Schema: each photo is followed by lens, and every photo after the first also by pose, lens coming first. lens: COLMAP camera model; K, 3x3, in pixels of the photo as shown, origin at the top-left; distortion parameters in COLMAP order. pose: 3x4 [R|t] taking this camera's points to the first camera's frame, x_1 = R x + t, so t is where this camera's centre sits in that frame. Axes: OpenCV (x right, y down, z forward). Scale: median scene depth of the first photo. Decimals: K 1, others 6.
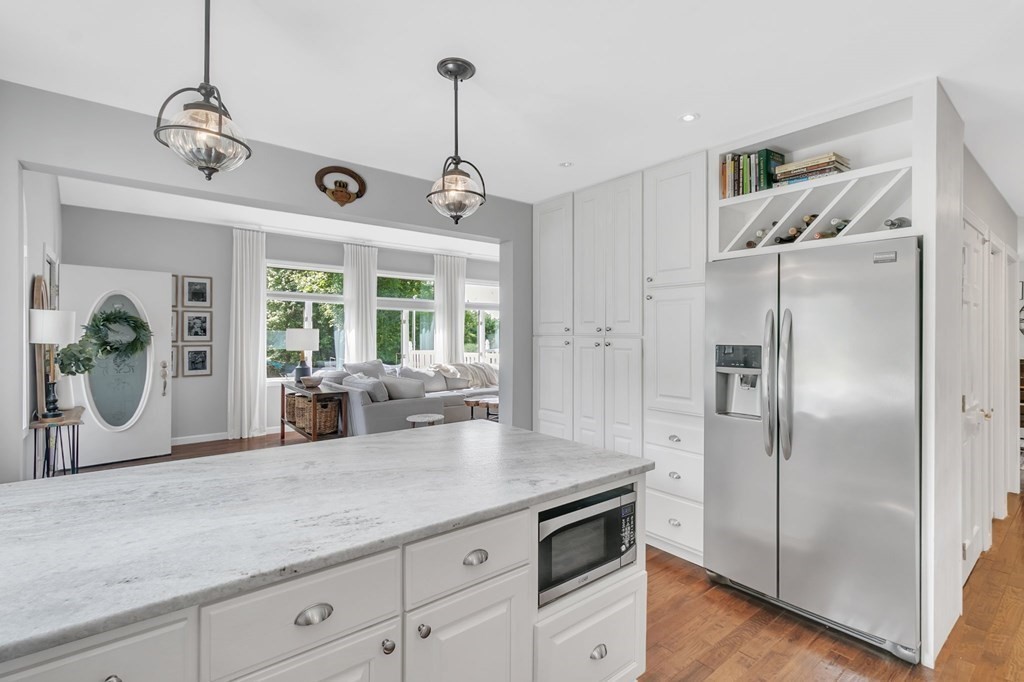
lens RADIAL K [[487.6, 0, 513.6], [0, 487.6, 335.0], [0, 0, 1]] dist [0.005903, 0.000673]
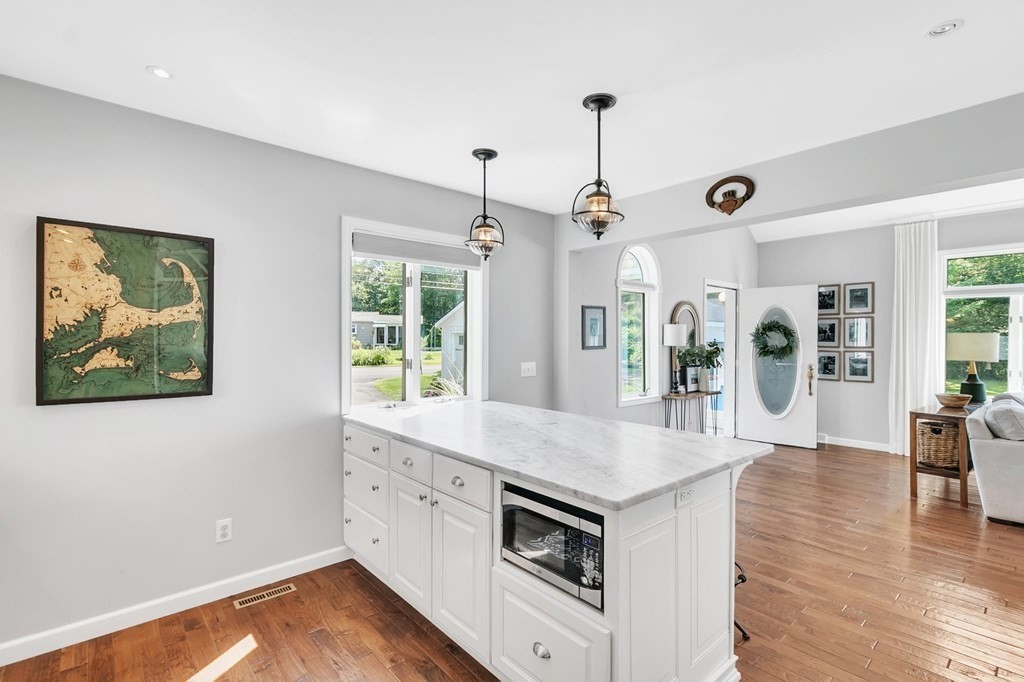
lens RADIAL K [[487.6, 0, 513.7], [0, 487.6, 341.9], [0, 0, 1]] dist [0.005903, 0.000673]
pose [[0.019028, 0.000614, -0.999819, 0.660891], [-0.001991, 0.999998, 0.000577, 0.005303], [0.999817, 0.001979, 0.019029, 0.514841]]
